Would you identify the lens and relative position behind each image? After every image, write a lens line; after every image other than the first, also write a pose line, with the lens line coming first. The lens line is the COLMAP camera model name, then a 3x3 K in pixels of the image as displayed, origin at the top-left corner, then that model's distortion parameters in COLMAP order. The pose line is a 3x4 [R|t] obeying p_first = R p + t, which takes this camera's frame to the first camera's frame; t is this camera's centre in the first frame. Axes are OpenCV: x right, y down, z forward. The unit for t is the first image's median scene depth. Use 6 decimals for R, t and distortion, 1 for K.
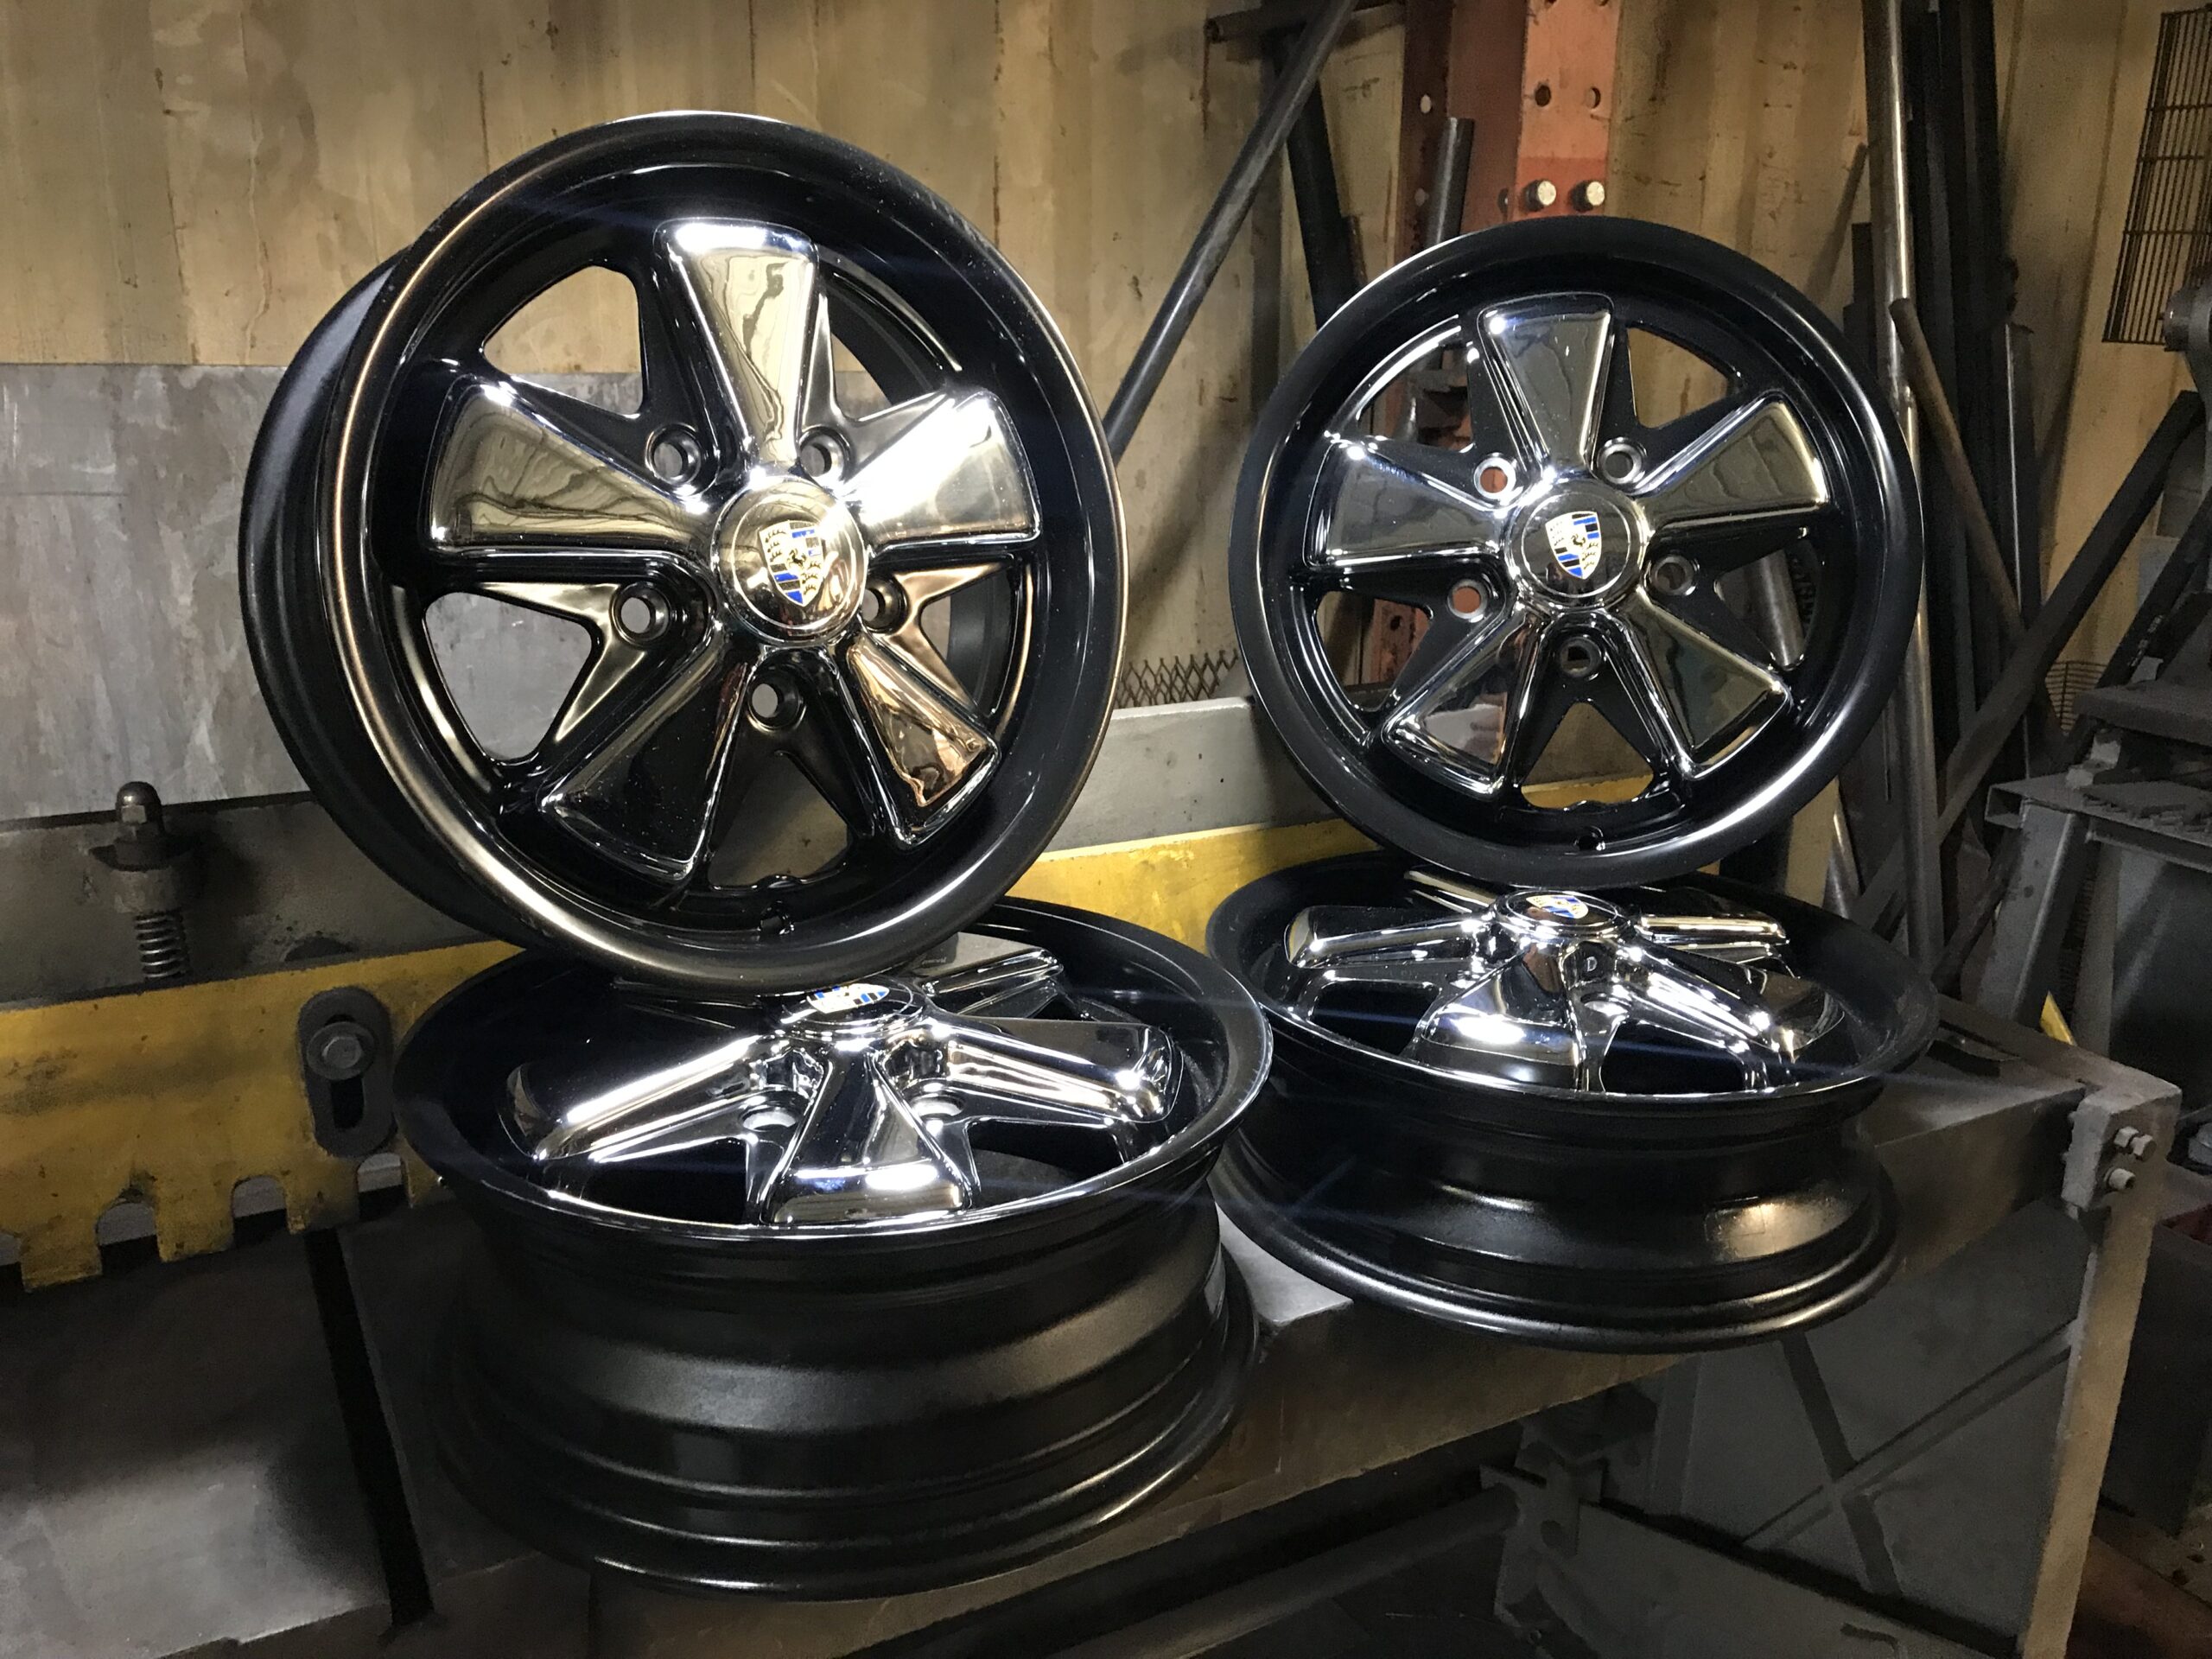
lens RADIAL K [[1804.7, 0, 1114.7], [0, 1804.7, 817.8], [0, 0, 1]] dist [0.016557, 0.001202]
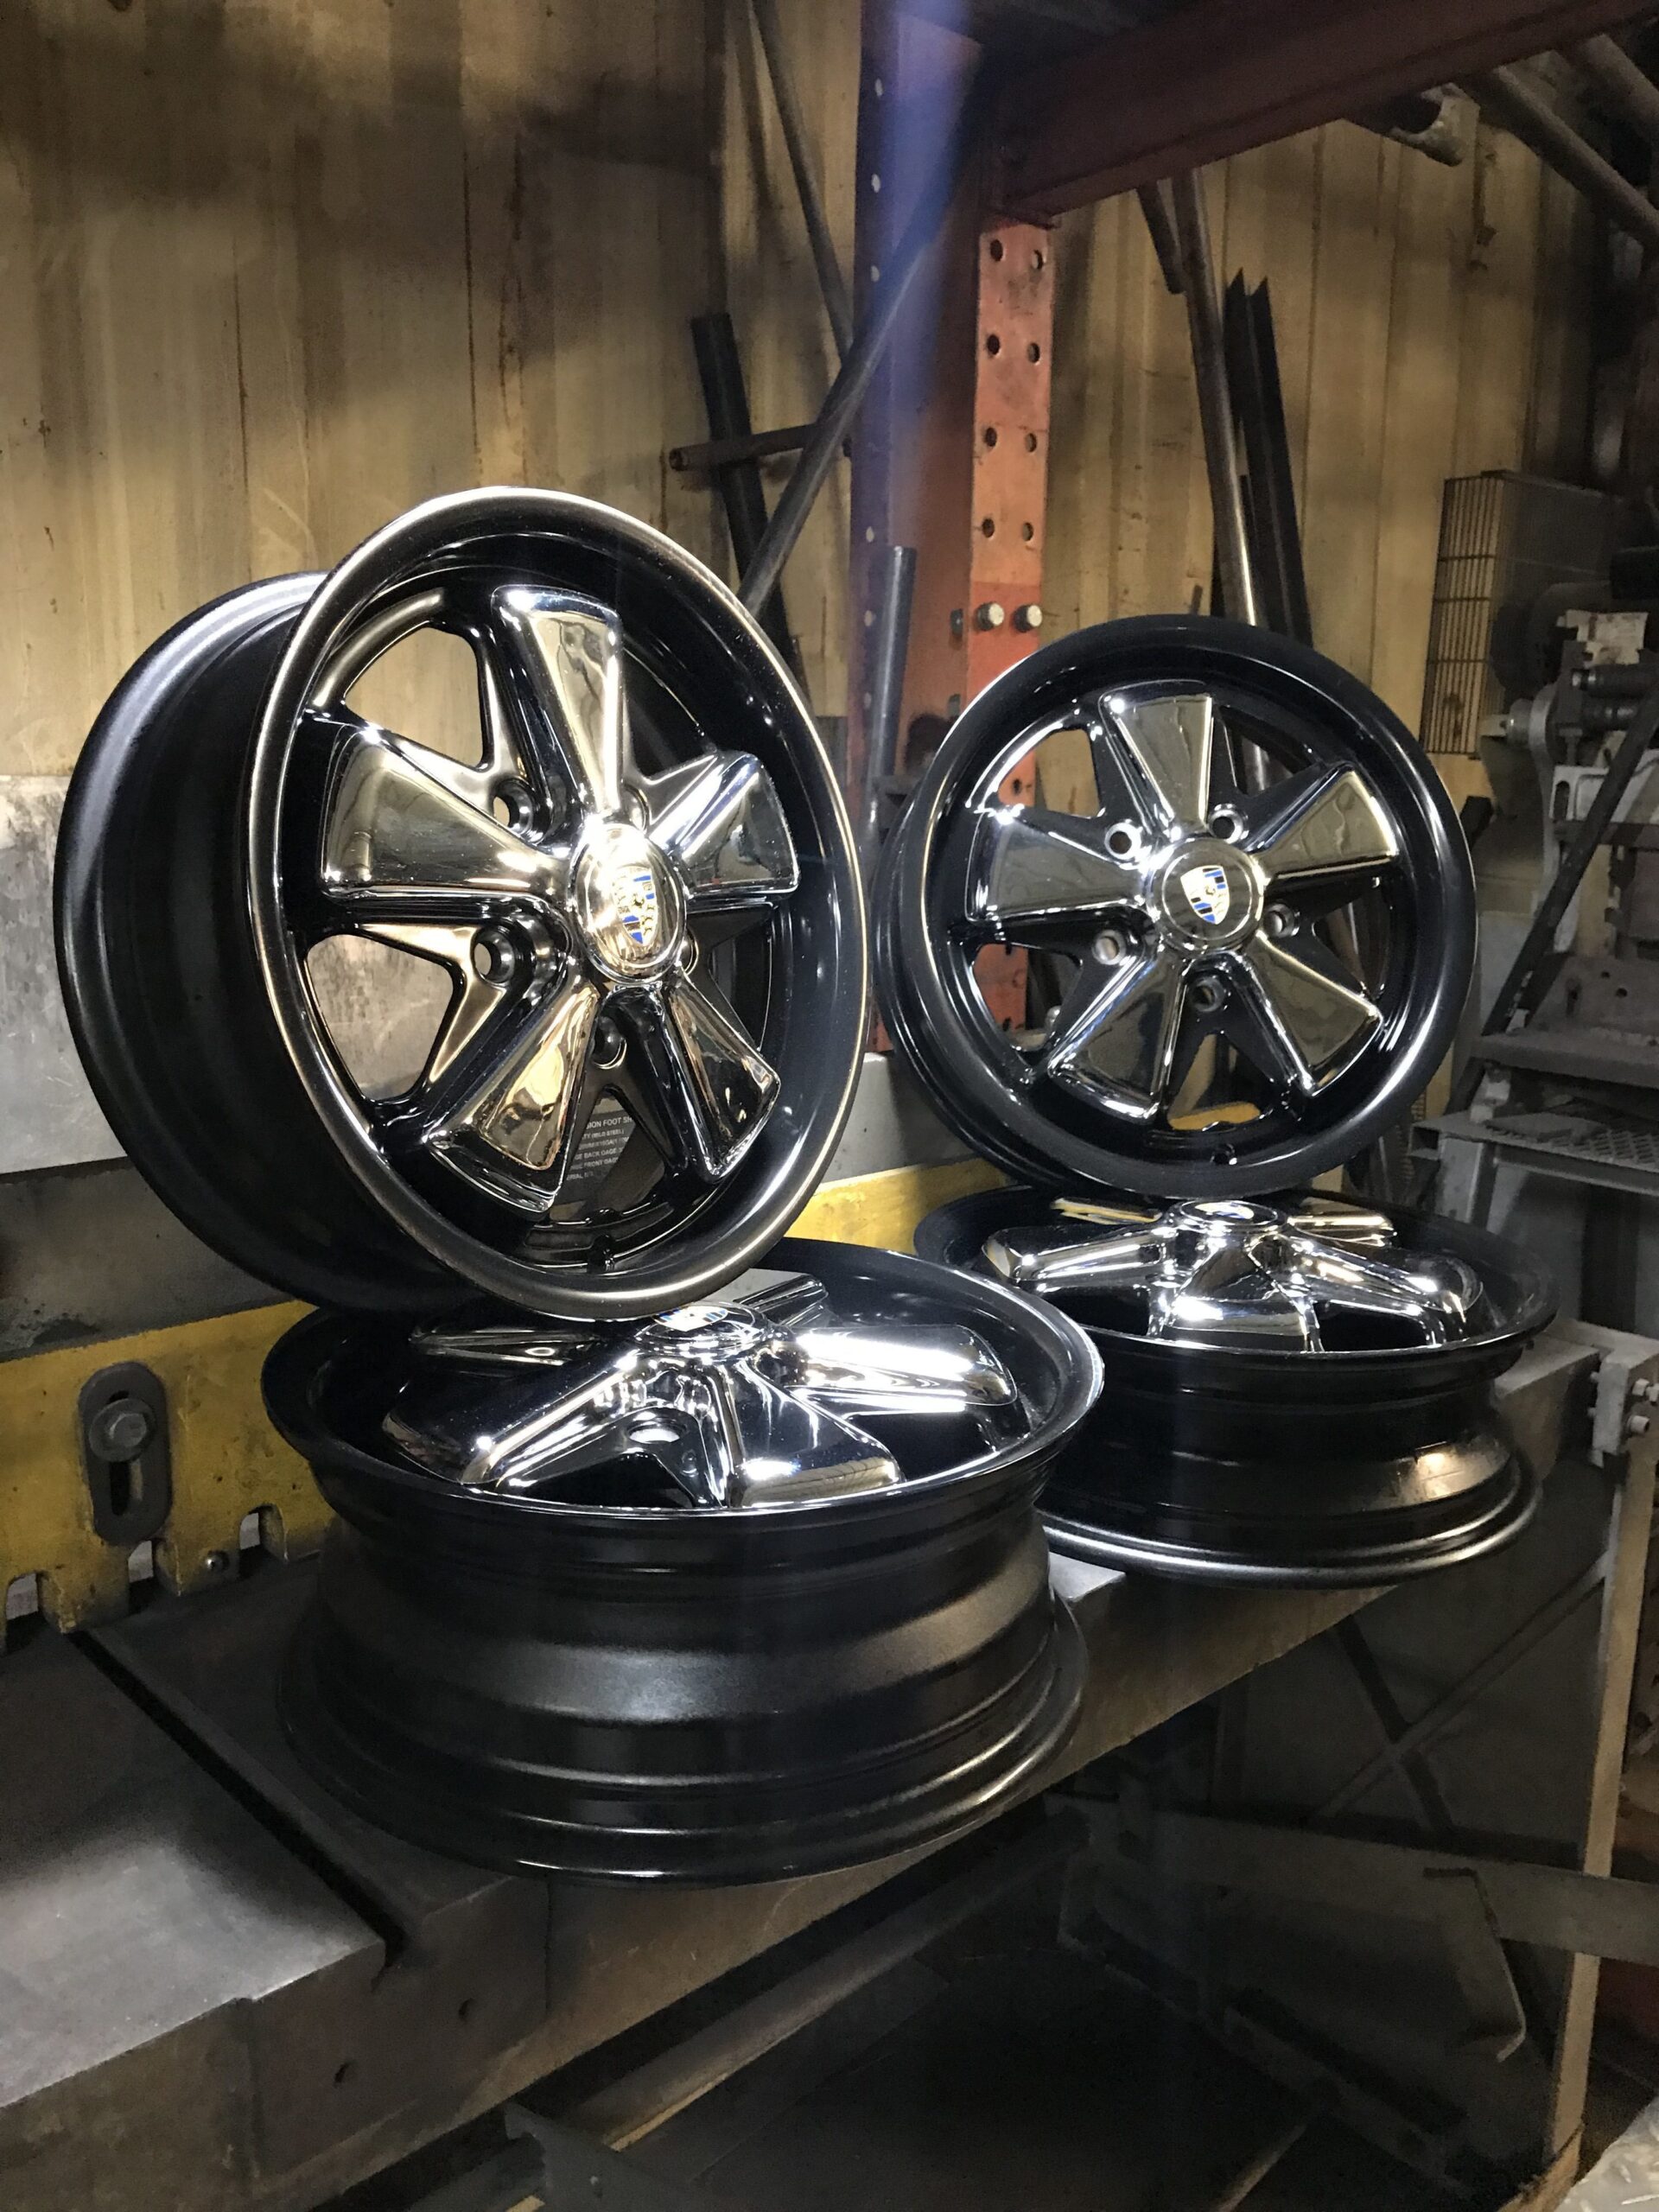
lens RADIAL K [[1804.7, 0, 842.2], [0, 1804.7, 1098.3], [0, 0, 1]] dist [0.016557, 0.001202]
pose [[0.967519, -0.047875, 0.248224, -0.230154], [0.068264, 0.994905, -0.074192, 0.040767], [-0.243408, 0.088726, 0.965857, -0.028815]]
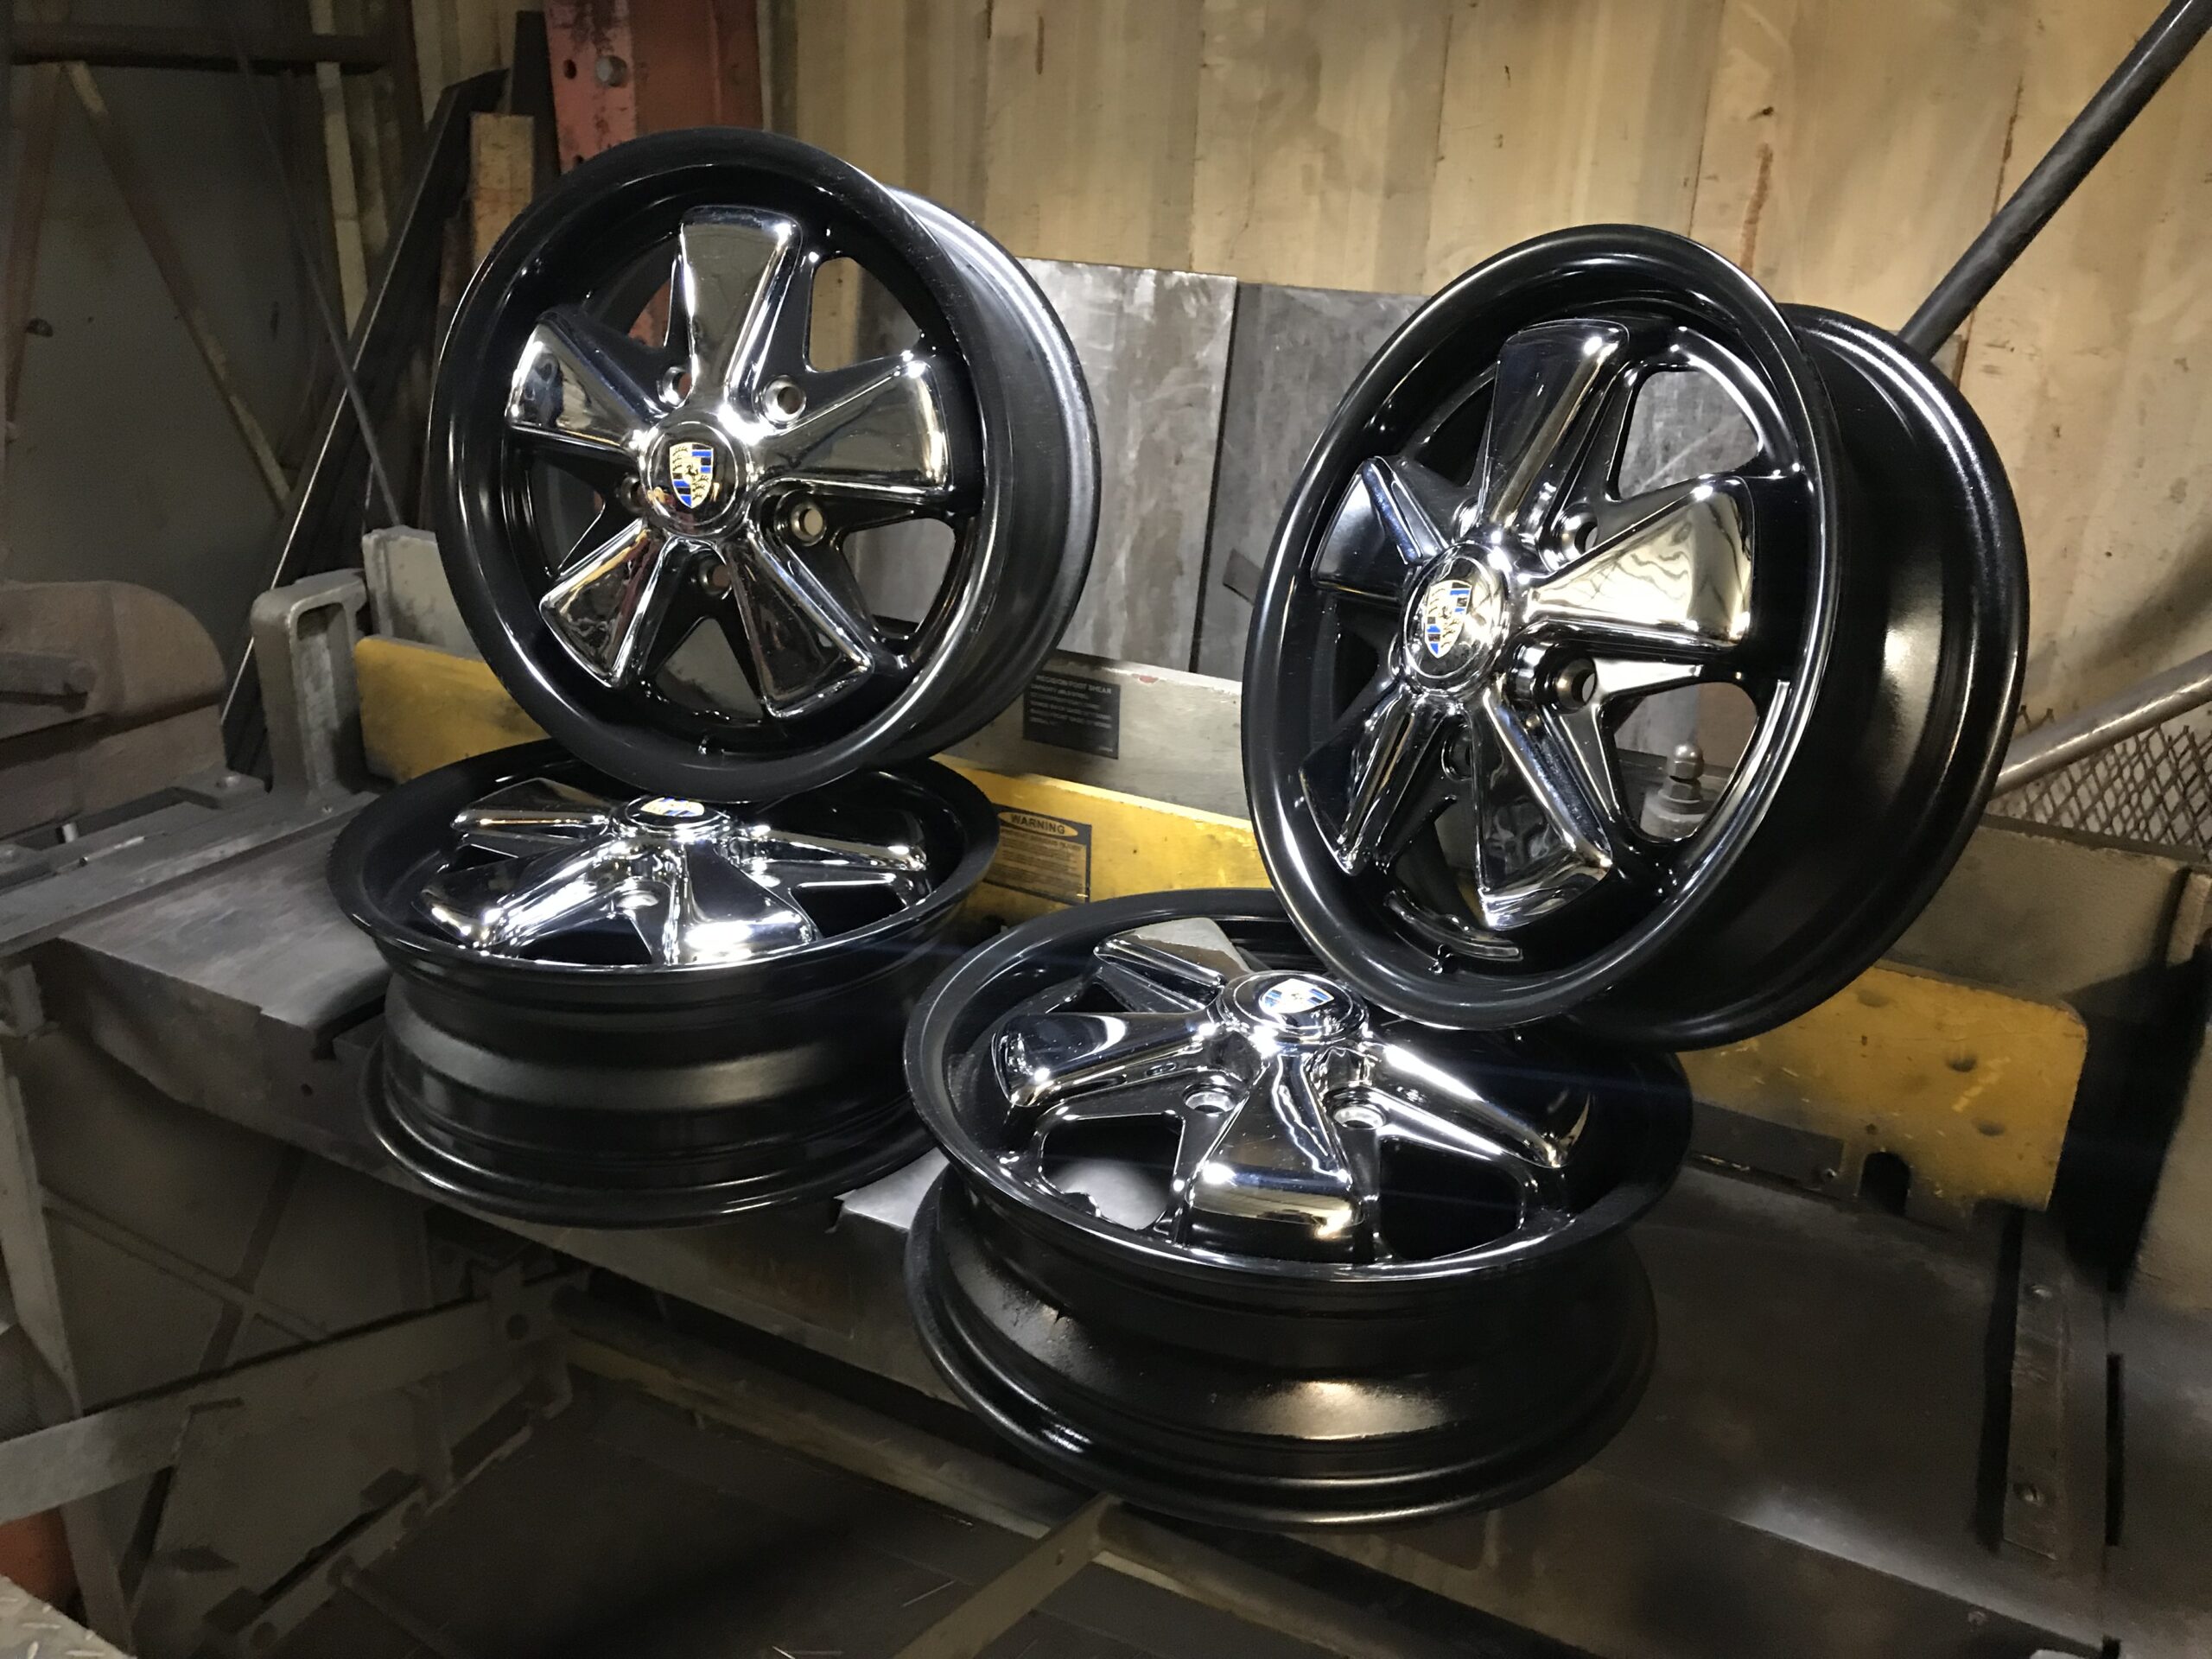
lens RADIAL K [[1822.5, 0, 1111.0], [0, 1822.5, 833.4], [0, 0, 1]] dist [-0.008718, 0.002603]
pose [[0.558246, 0.308876, -0.770037, 0.771452], [-0.250527, 0.947550, 0.198457, -0.166905], [0.790947, 0.082128, 0.606348, 0.326845]]
